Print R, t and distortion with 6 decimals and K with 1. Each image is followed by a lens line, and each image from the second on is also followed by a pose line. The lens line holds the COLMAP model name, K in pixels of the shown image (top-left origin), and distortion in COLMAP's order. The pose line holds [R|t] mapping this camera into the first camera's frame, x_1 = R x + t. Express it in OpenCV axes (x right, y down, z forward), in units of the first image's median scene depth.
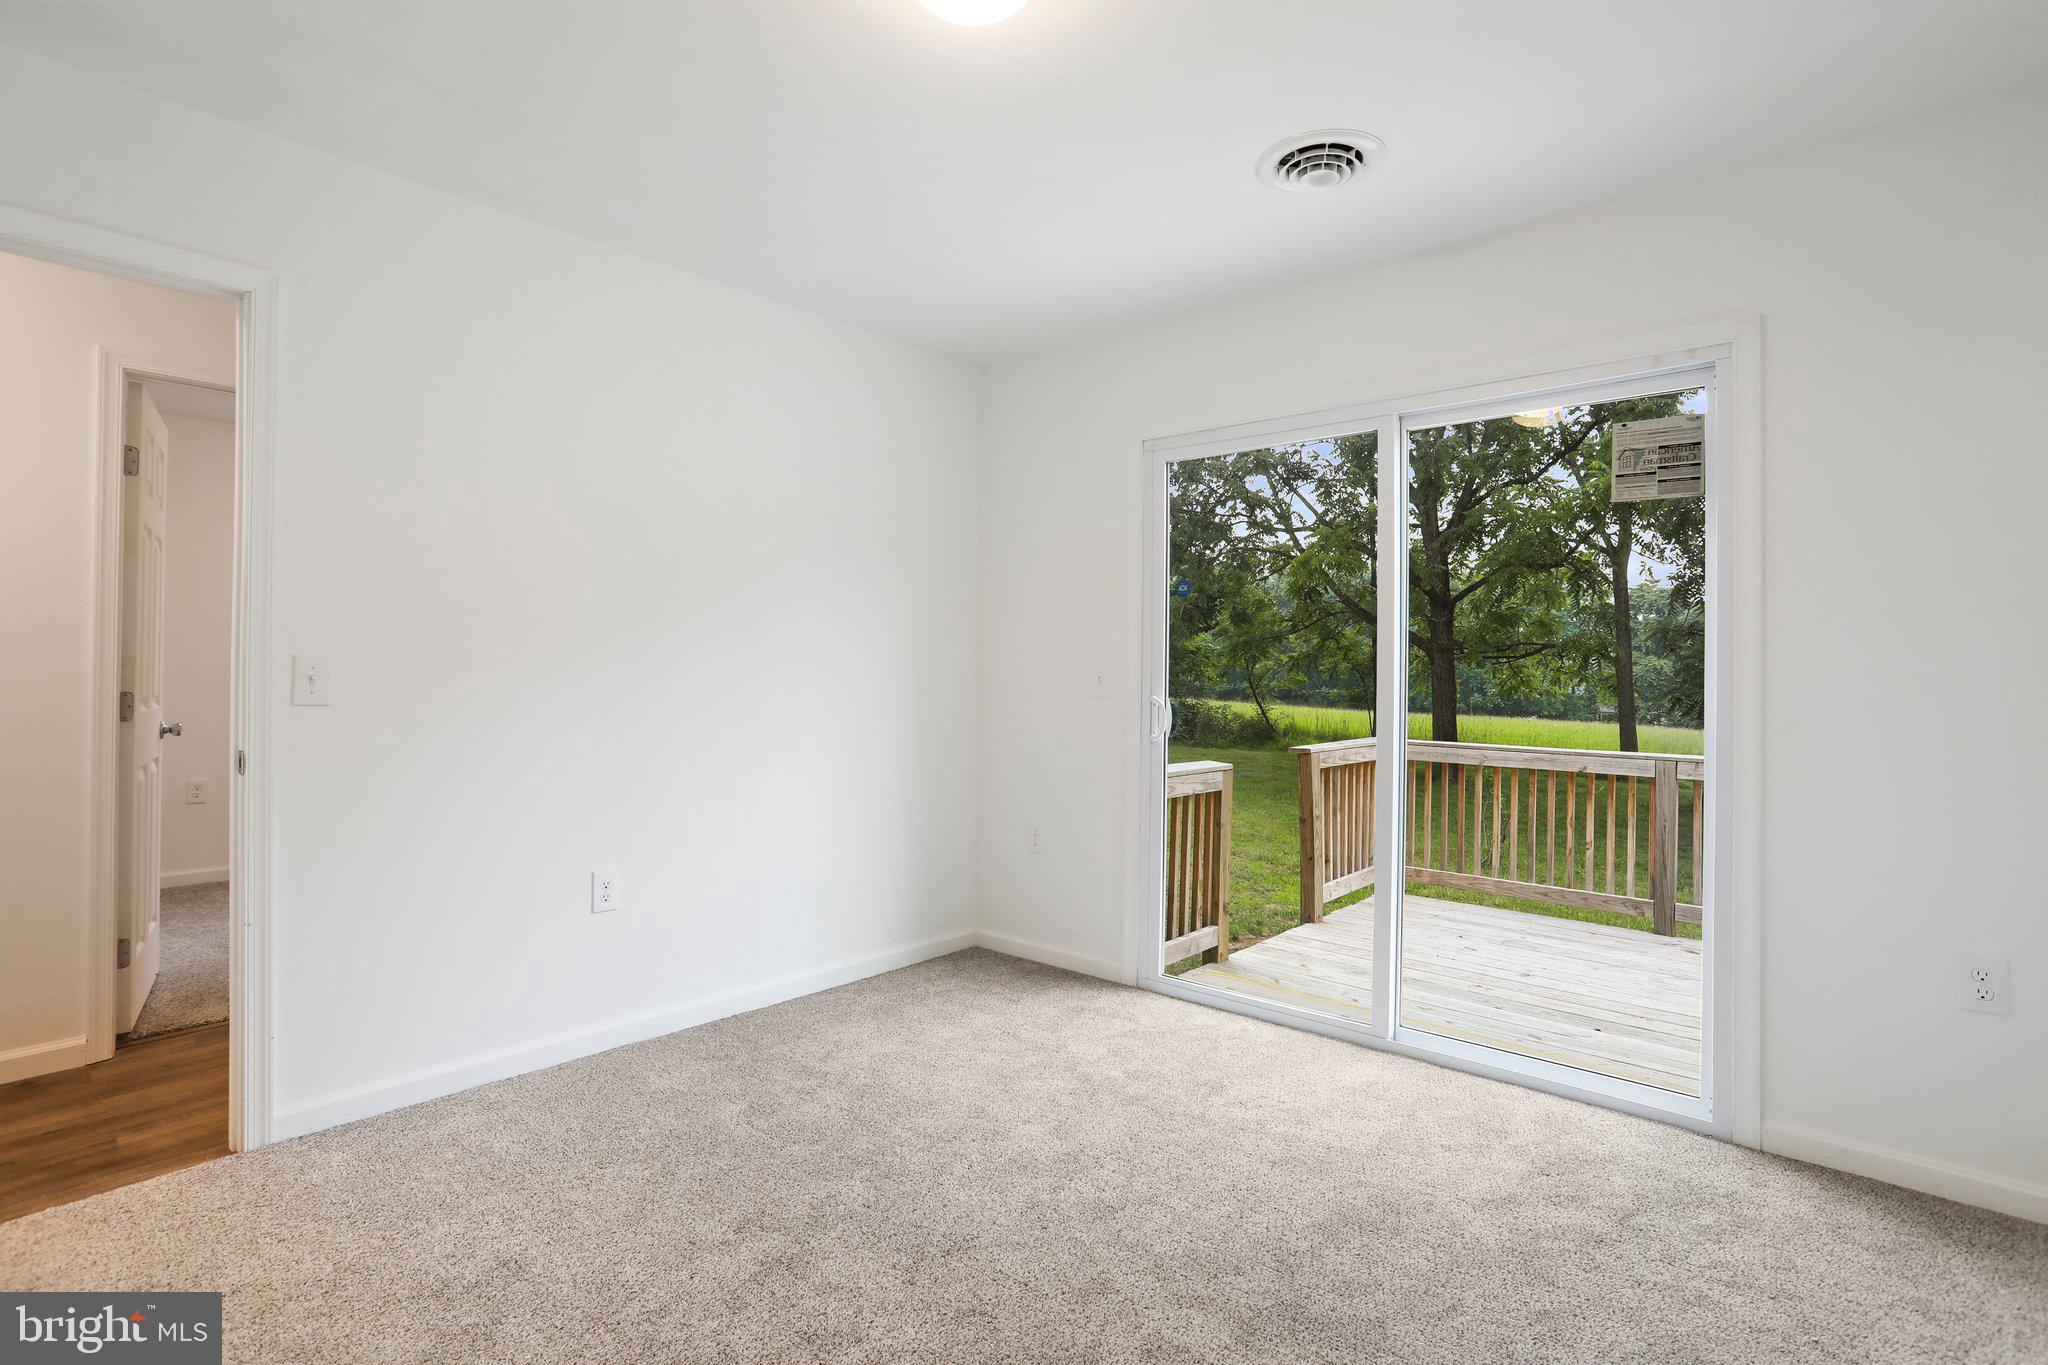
lens RADIAL K [[995.2, 0, 1025.7], [0, 995.2, 658.6], [0, 0, 1]] dist [-0.059492, 0.037825]
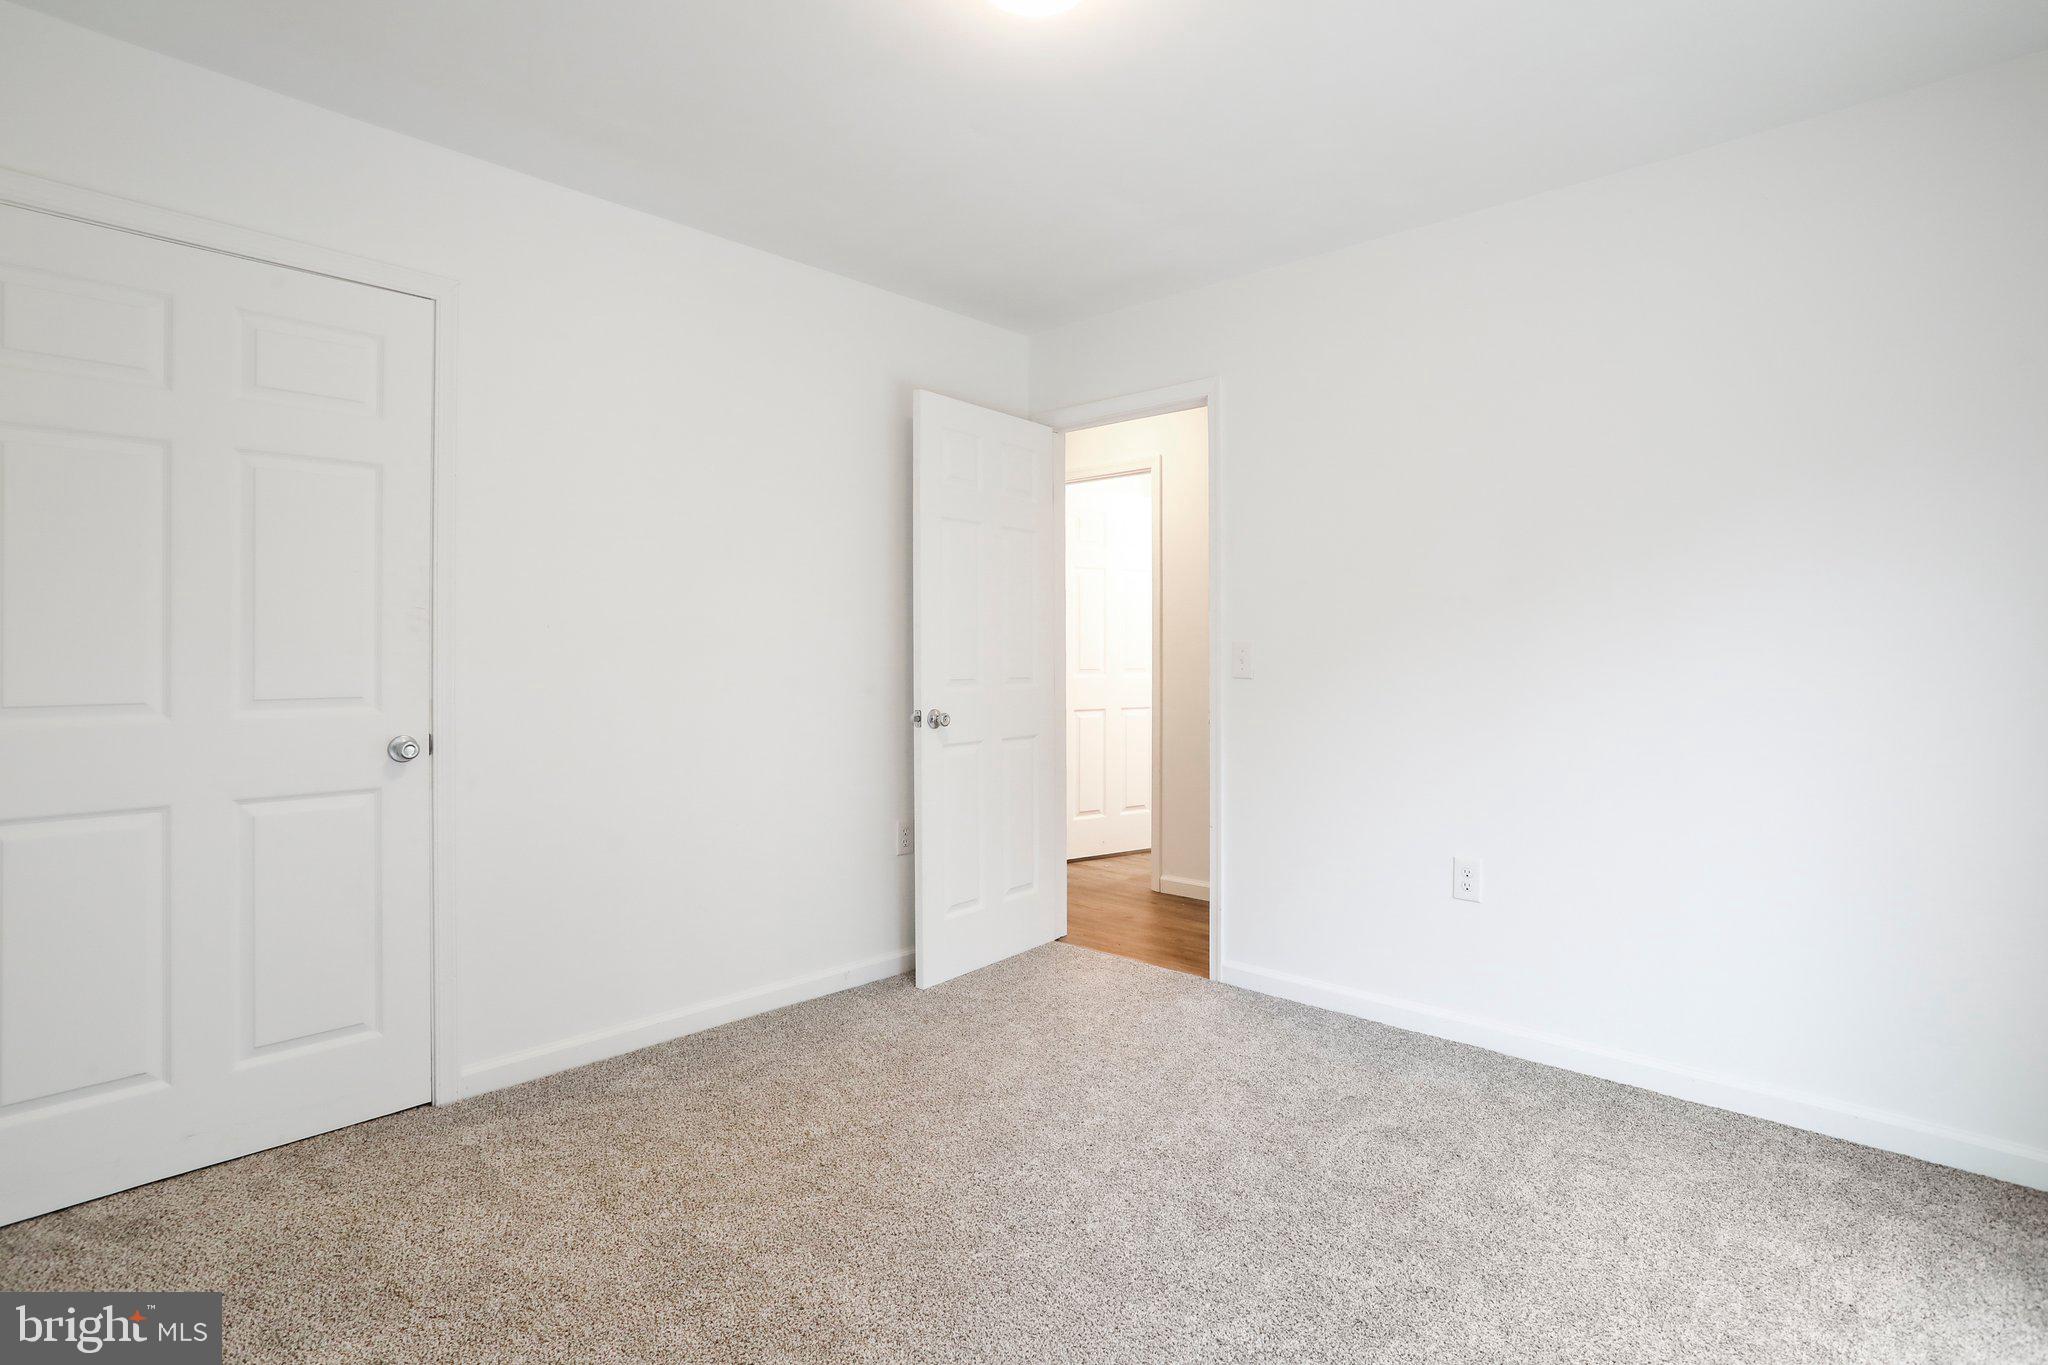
lens RADIAL K [[995.2, 0, 1025.7], [0, 995.2, 658.6], [0, 0, 1]] dist [-0.059492, 0.037825]
pose [[-0.031901, -0.012283, -0.999416, 0.548899], [0.015966, 0.999791, -0.012798, 0.024723], [0.999364, -0.016364, -0.031698, 0.595736]]
